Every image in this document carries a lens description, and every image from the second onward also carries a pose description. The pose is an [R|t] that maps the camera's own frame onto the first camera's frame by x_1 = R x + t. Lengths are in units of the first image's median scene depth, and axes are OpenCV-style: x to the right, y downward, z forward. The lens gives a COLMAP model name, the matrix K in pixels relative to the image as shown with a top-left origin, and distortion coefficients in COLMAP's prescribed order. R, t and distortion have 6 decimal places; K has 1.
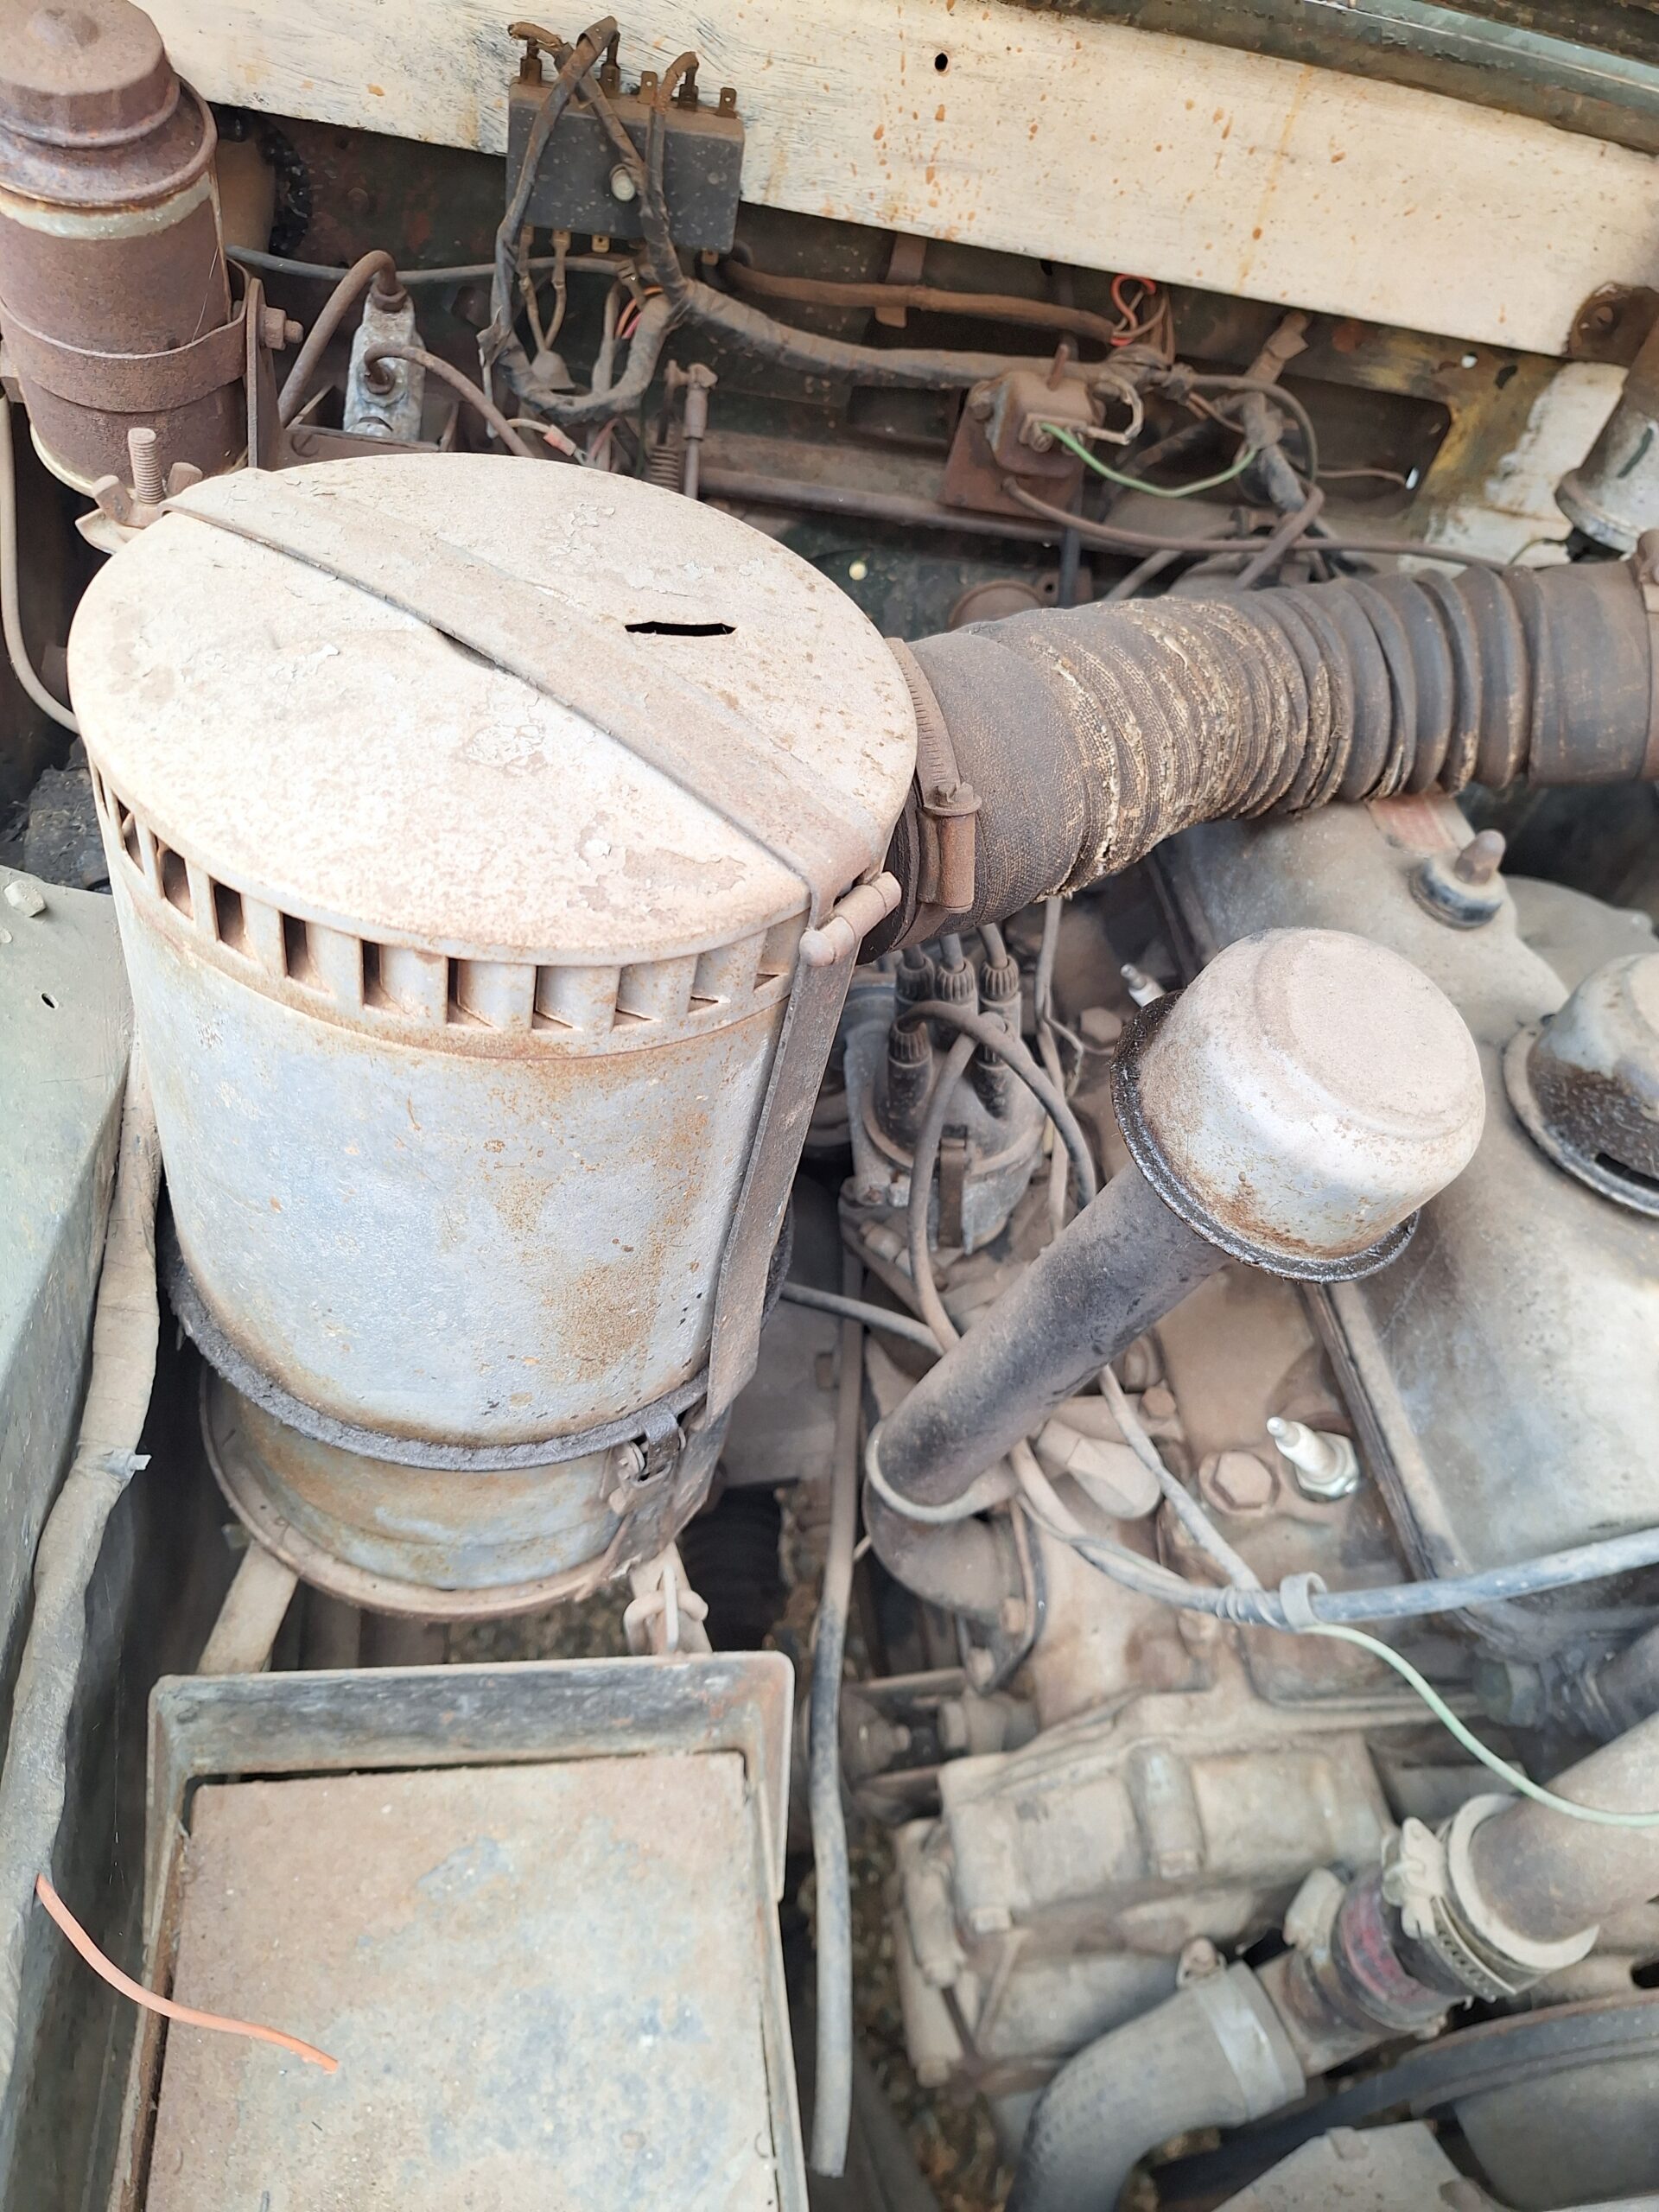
lens RADIAL K [[1548.0, 0, 829.5], [0, 1548.0, 1106.0], [0, 0, 1]] dist [0.061259, -0.105891]
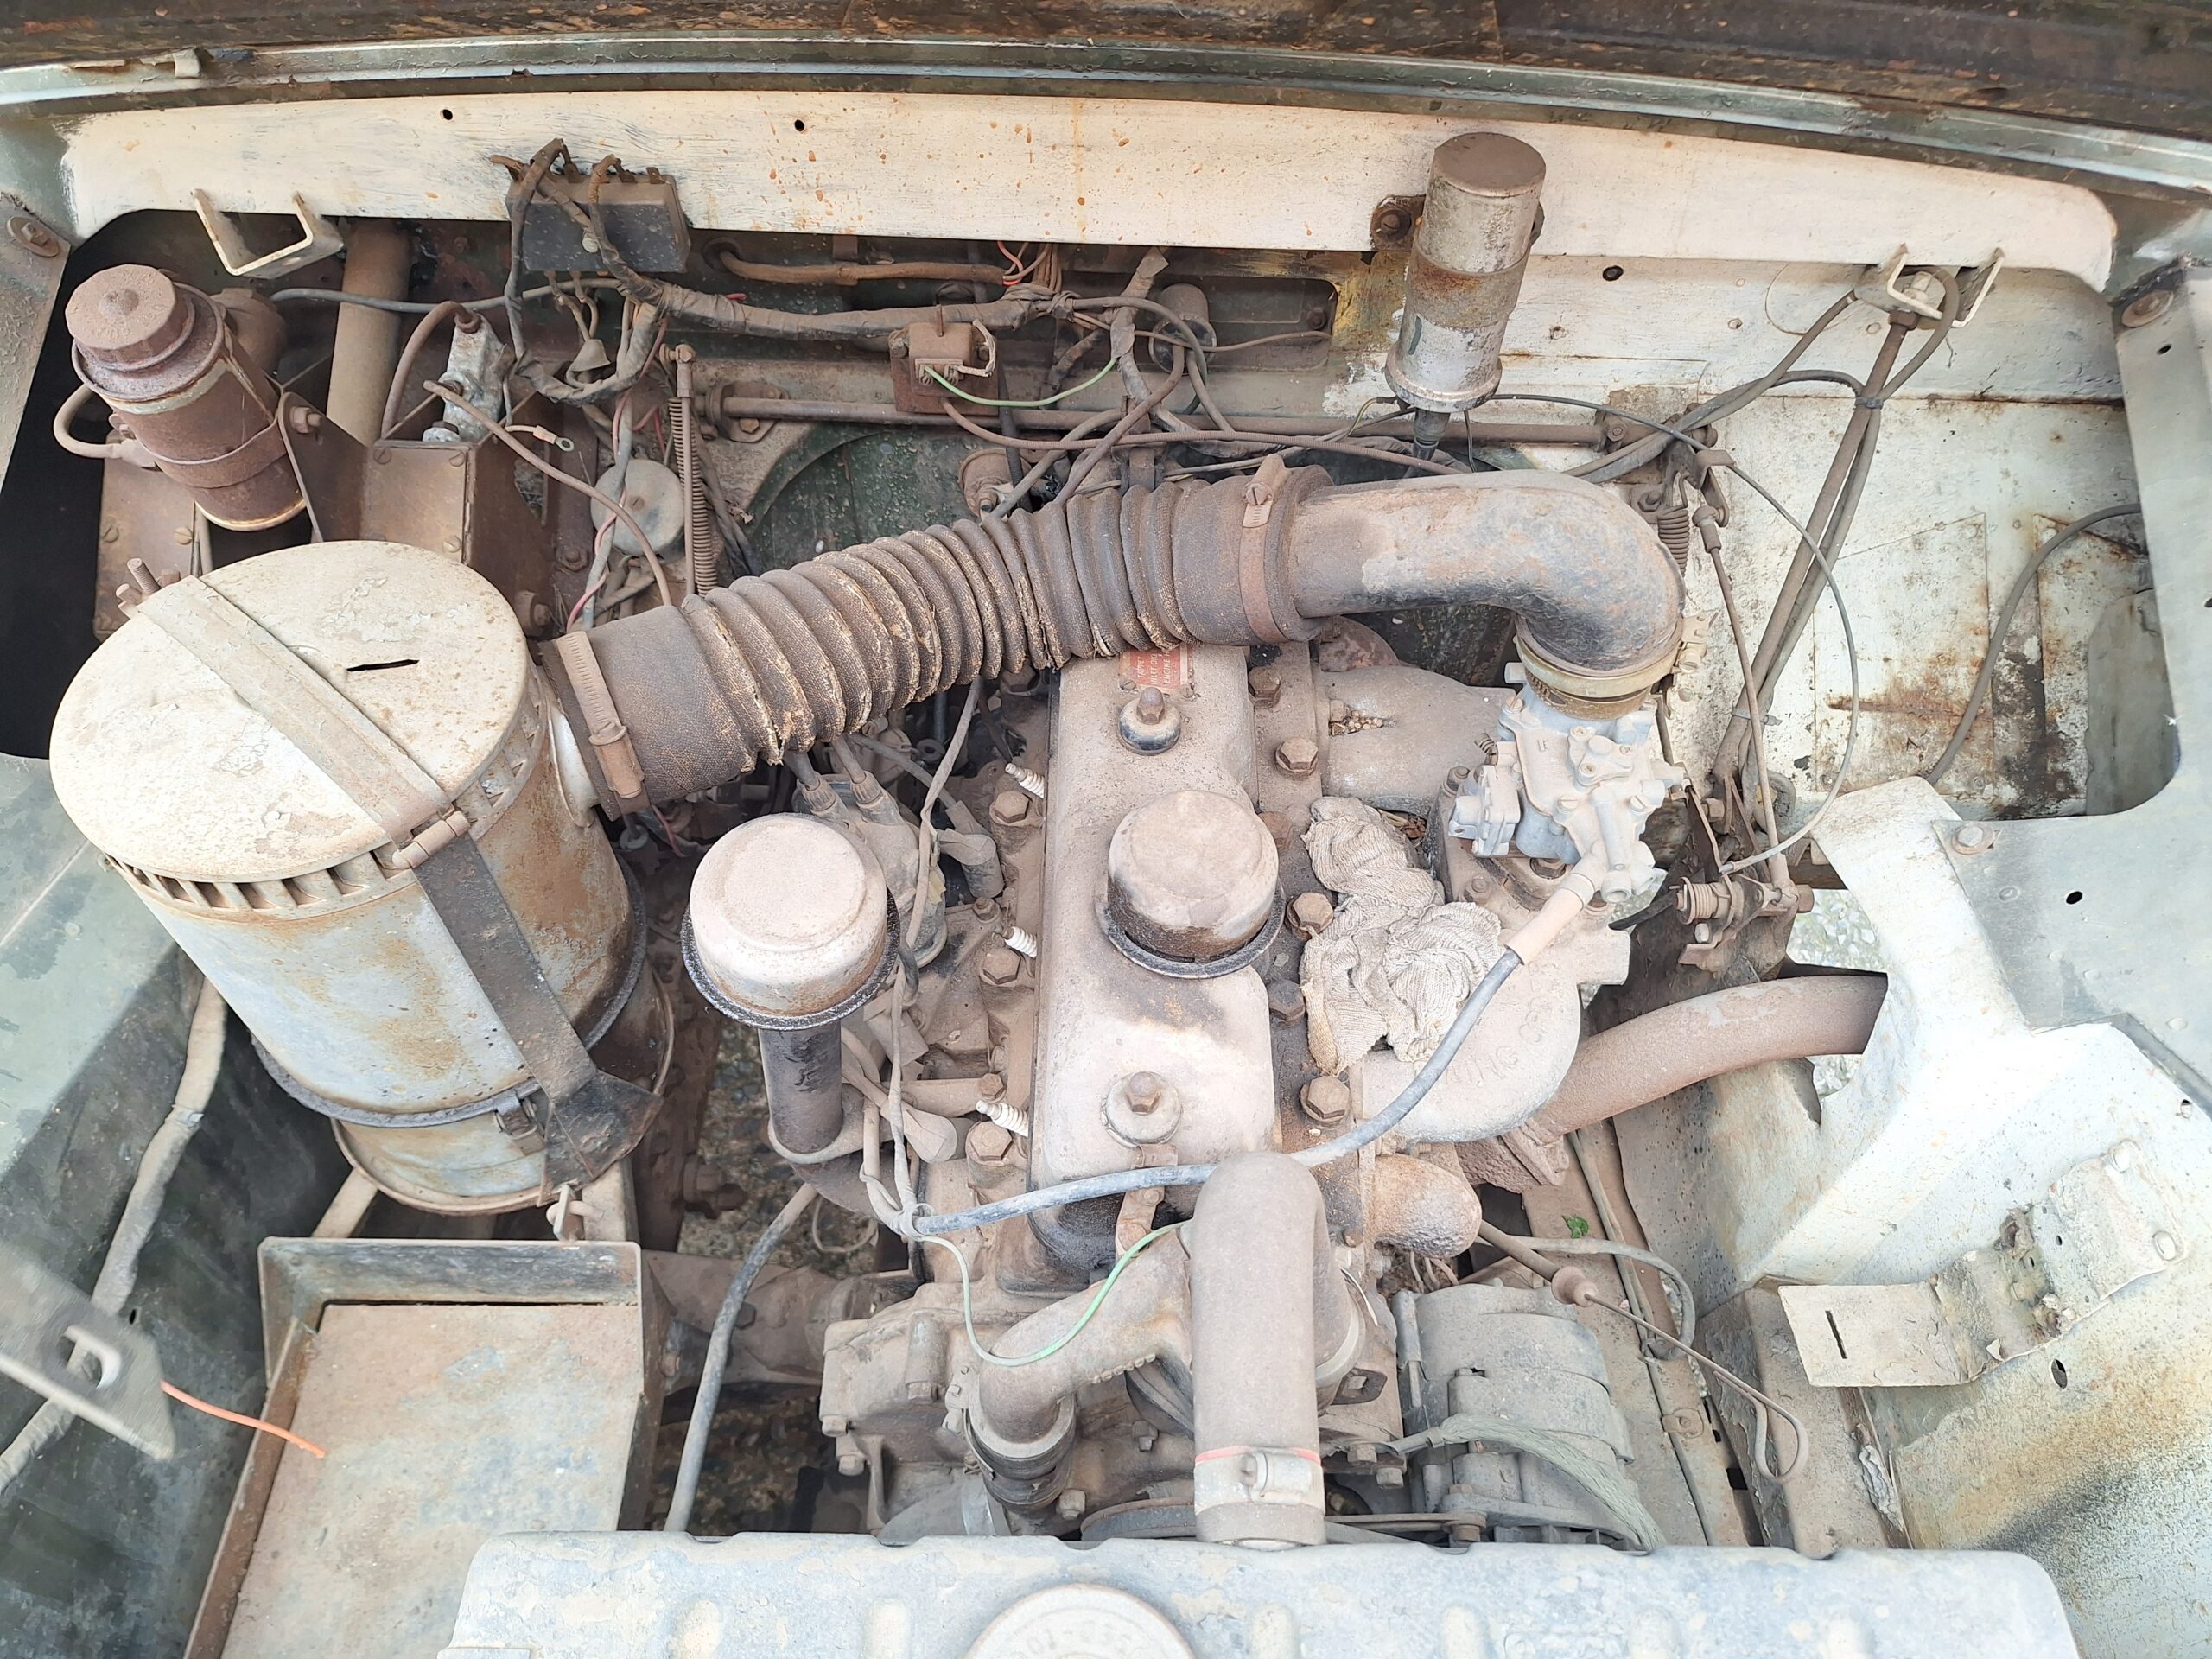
lens RADIAL K [[1501.6, 0, 1113.2], [0, 1501.6, 854.8], [0, 0, 1]] dist [0.083463, -0.158569]
pose [[0.977820, -0.009329, -0.209241, 0.760984], [0.024027, 0.997409, 0.067813, -0.133838], [0.208066, -0.071336, 0.975510, -0.371361]]
